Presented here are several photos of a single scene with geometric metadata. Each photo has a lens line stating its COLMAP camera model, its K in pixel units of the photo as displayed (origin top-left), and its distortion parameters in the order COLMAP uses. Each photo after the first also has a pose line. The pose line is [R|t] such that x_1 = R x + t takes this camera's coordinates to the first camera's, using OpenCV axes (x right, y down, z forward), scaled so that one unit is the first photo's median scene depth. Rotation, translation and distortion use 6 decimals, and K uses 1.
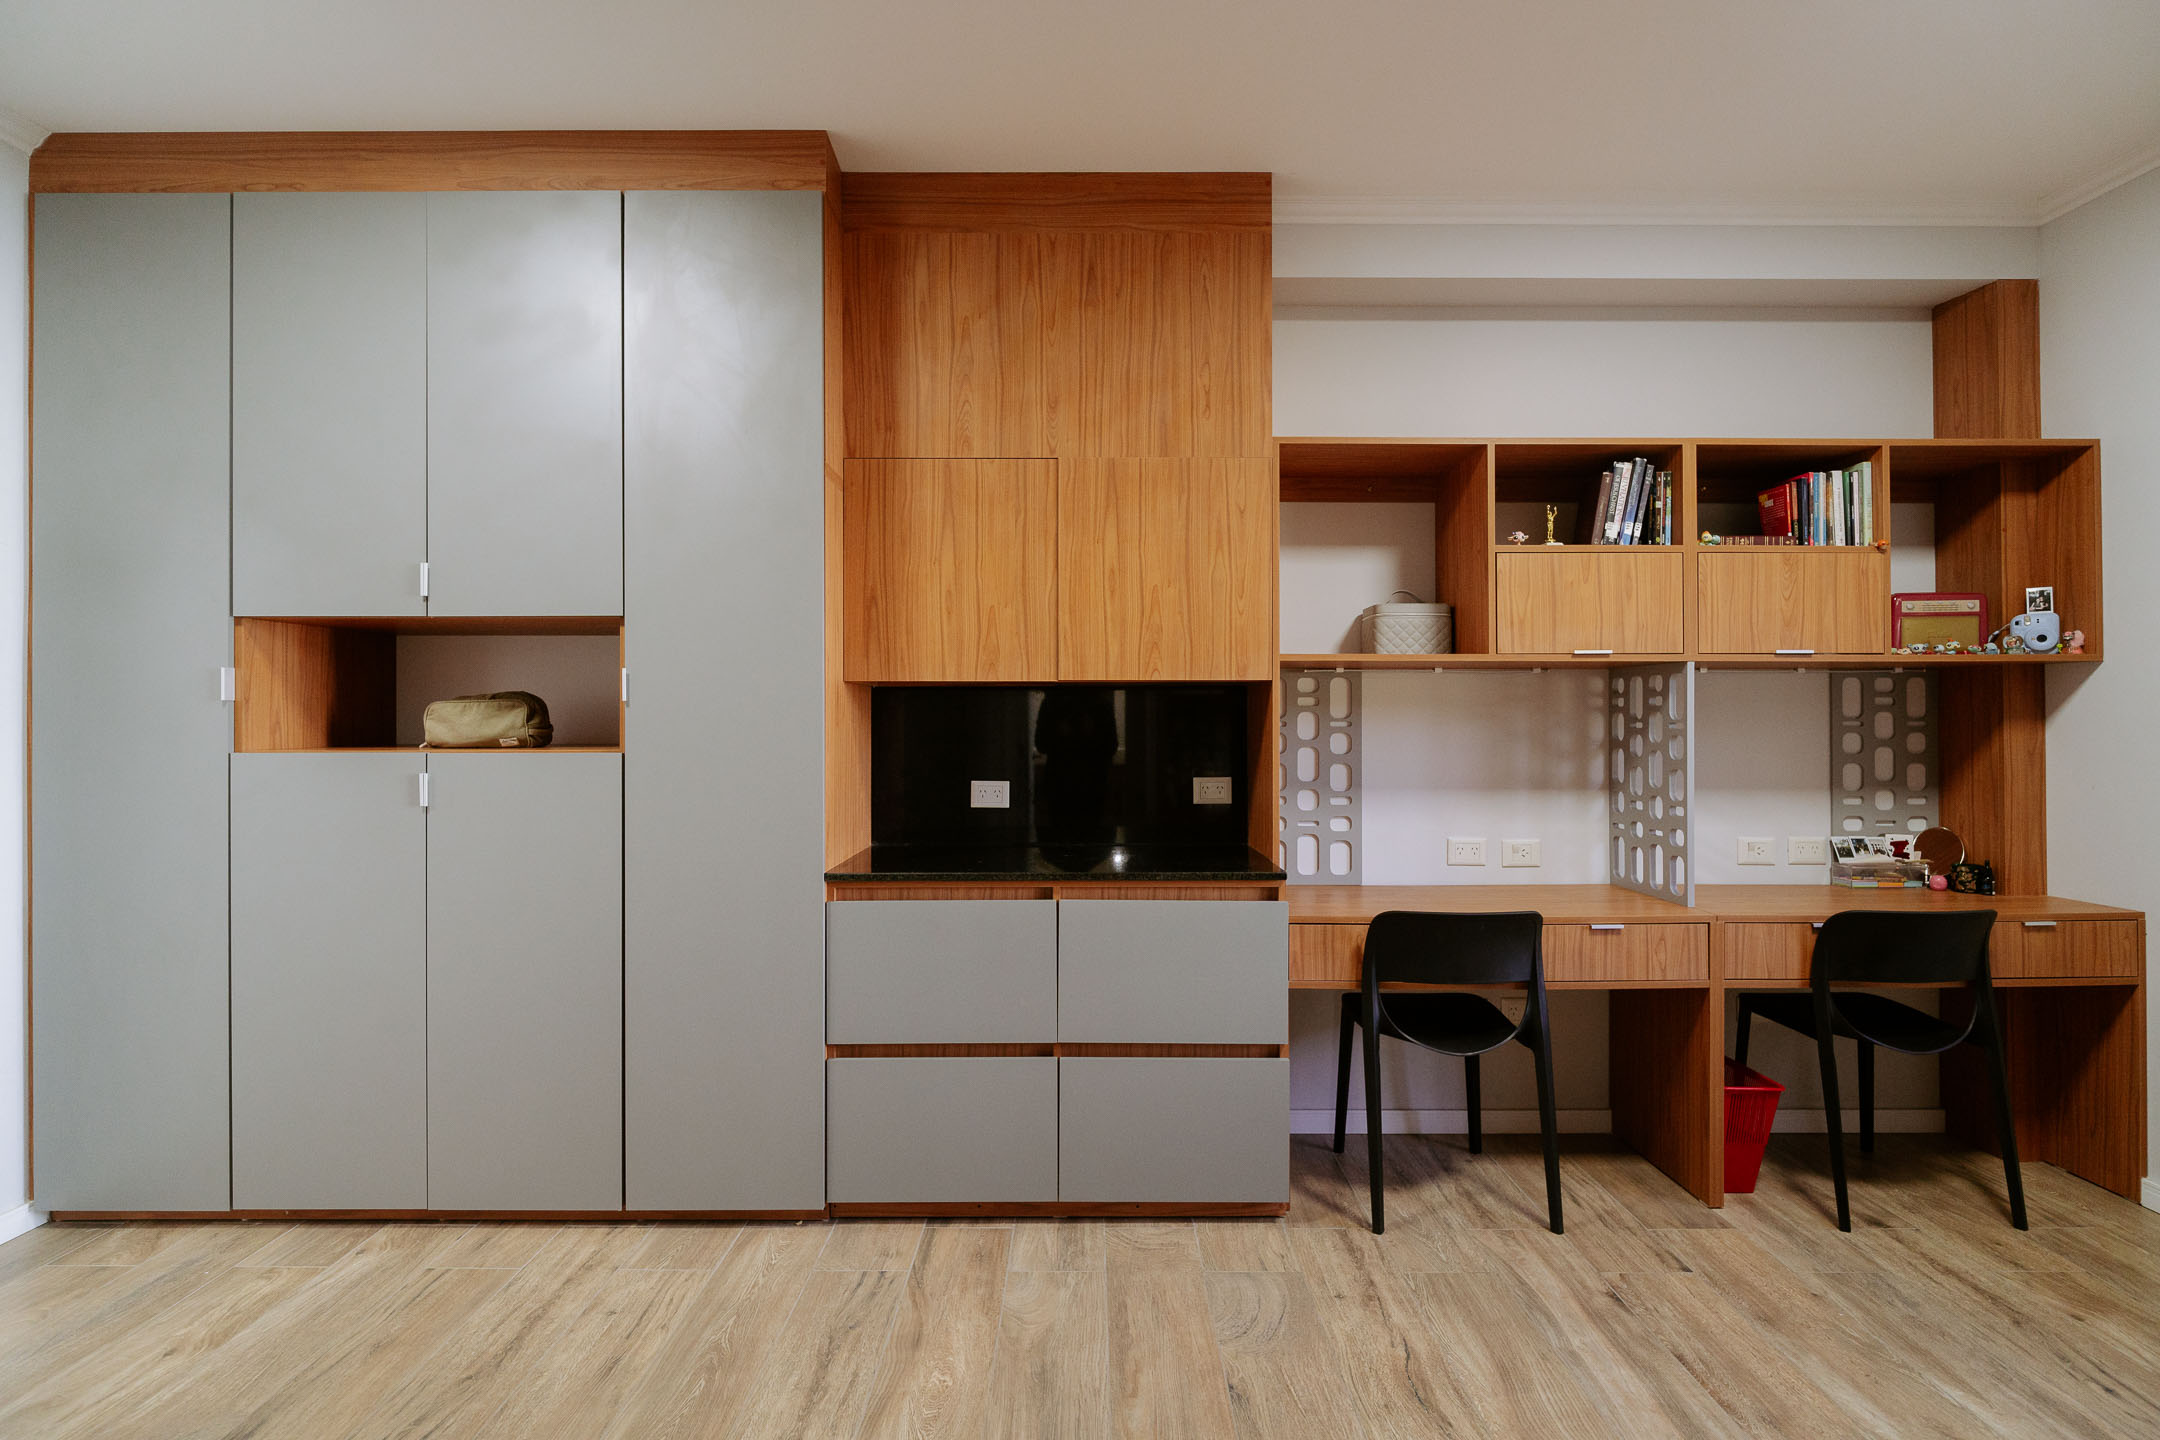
lens RADIAL K [[921.3, 0, 1154.7], [0, 921.3, 724.5], [0, 0, 1]] dist [-0.004600, -0.001667]
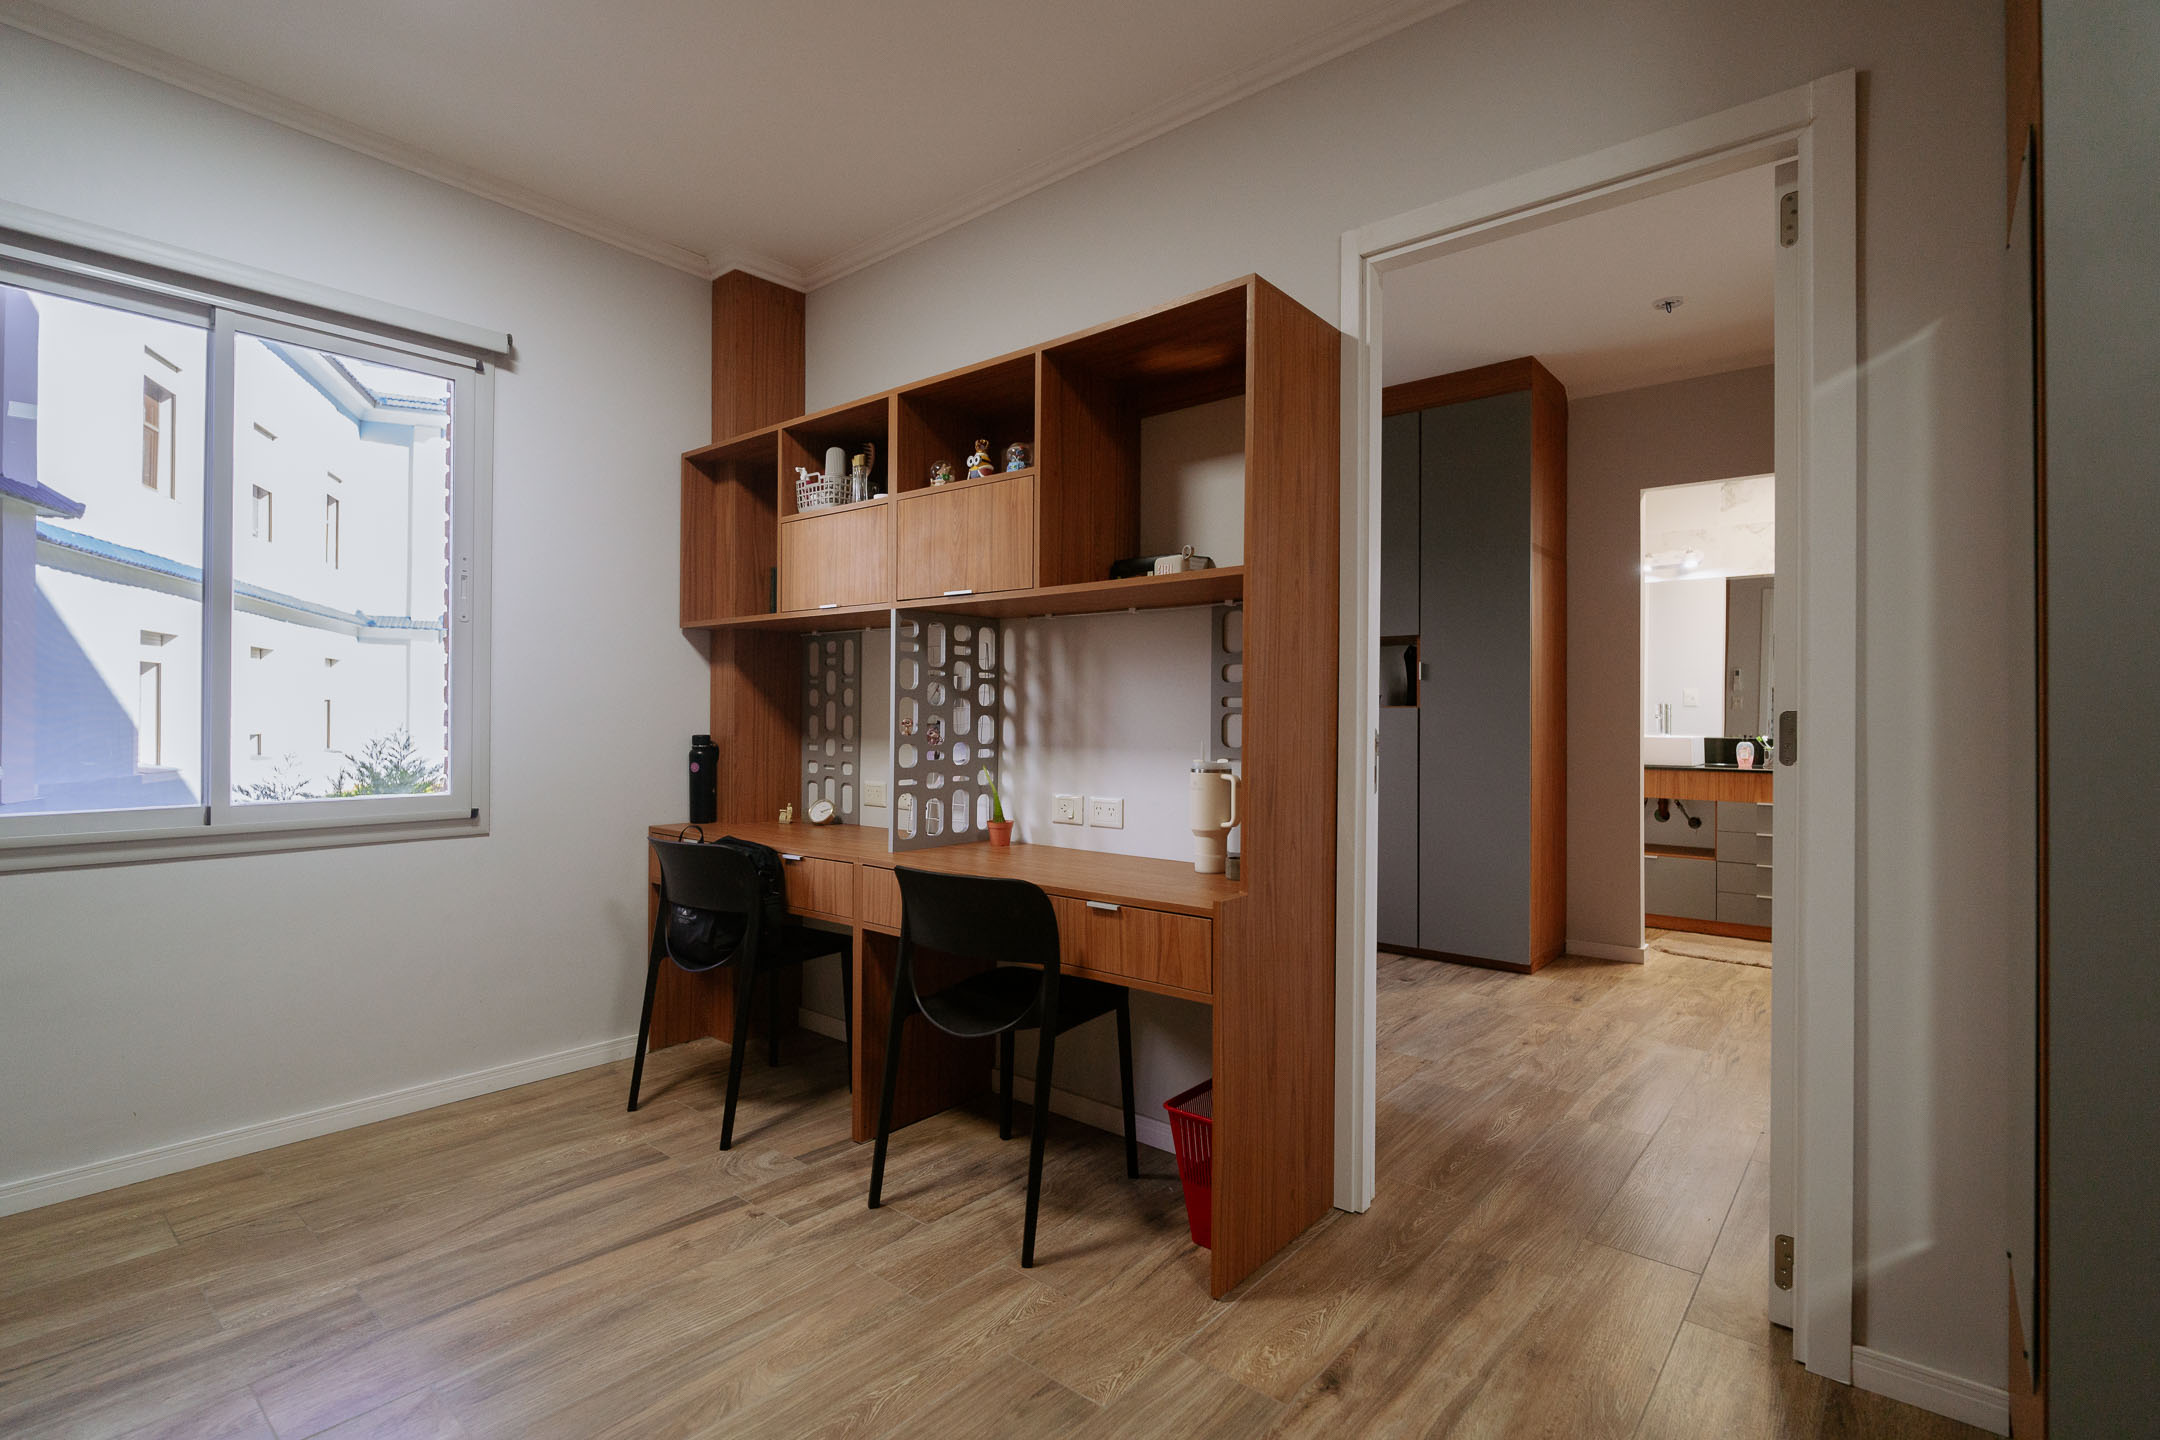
lens RADIAL K [[1028.6, 0, 1105.5], [0, 1028.6, 716.0], [0, 0, 1]] dist [-0.000615, -0.005157]
pose [[0.755118, 0.005144, -0.655568, 1.377785], [-0.005949, 0.999982, 0.000995, 0.043950], [0.655562, 0.003149, 0.755135, 0.276342]]
